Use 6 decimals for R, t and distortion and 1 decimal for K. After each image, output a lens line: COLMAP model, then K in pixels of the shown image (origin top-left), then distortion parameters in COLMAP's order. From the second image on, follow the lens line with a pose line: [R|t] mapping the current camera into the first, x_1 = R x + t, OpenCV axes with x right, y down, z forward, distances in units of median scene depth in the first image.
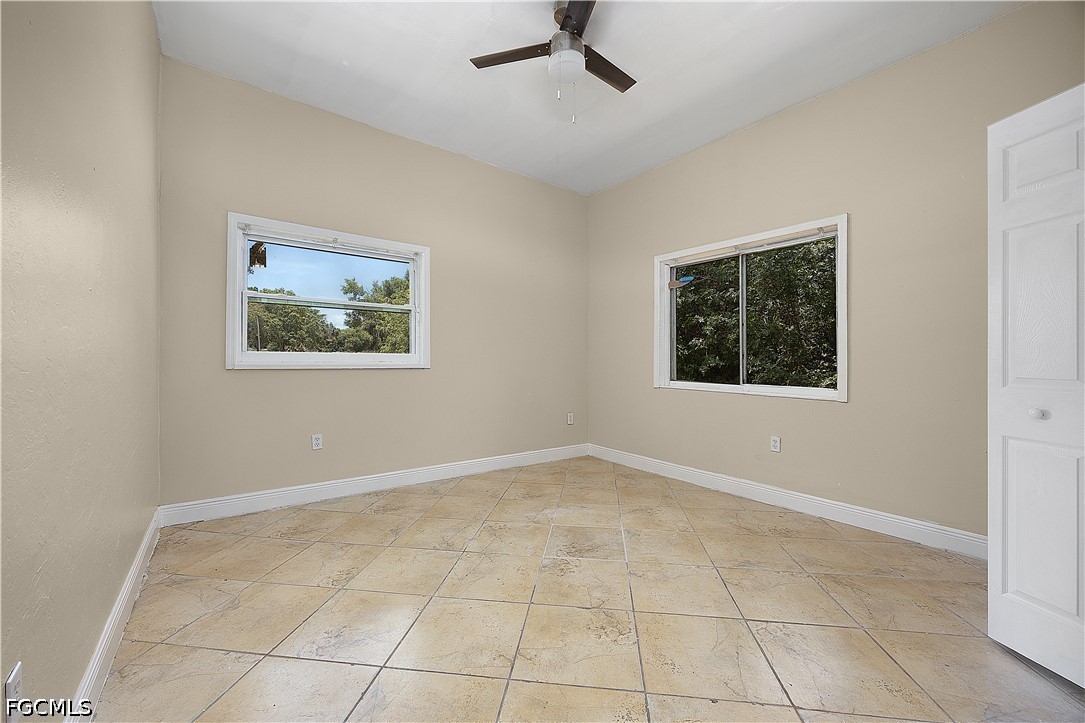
lens RADIAL K [[419.8, 0, 538.9], [0, 419.8, 357.4], [0, 0, 1]] dist [-0.001175, -0.000028]
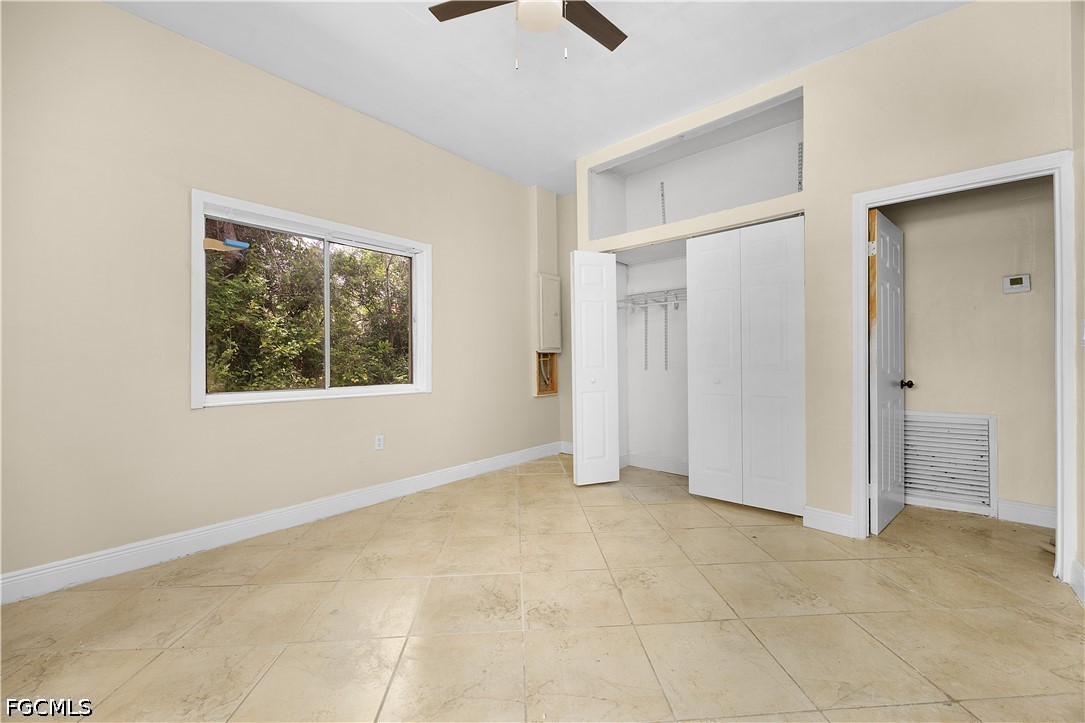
lens RADIAL K [[419.8, 0, 538.9], [0, 419.8, 357.4], [0, 0, 1]] dist [-0.001175, -0.000028]
pose [[-0.198985, -0.000833, 0.980002, -0.585337], [0.000585, 0.999999, 0.000969, -0.004337], [-0.980002, 0.000766, -0.198984, 0.915578]]
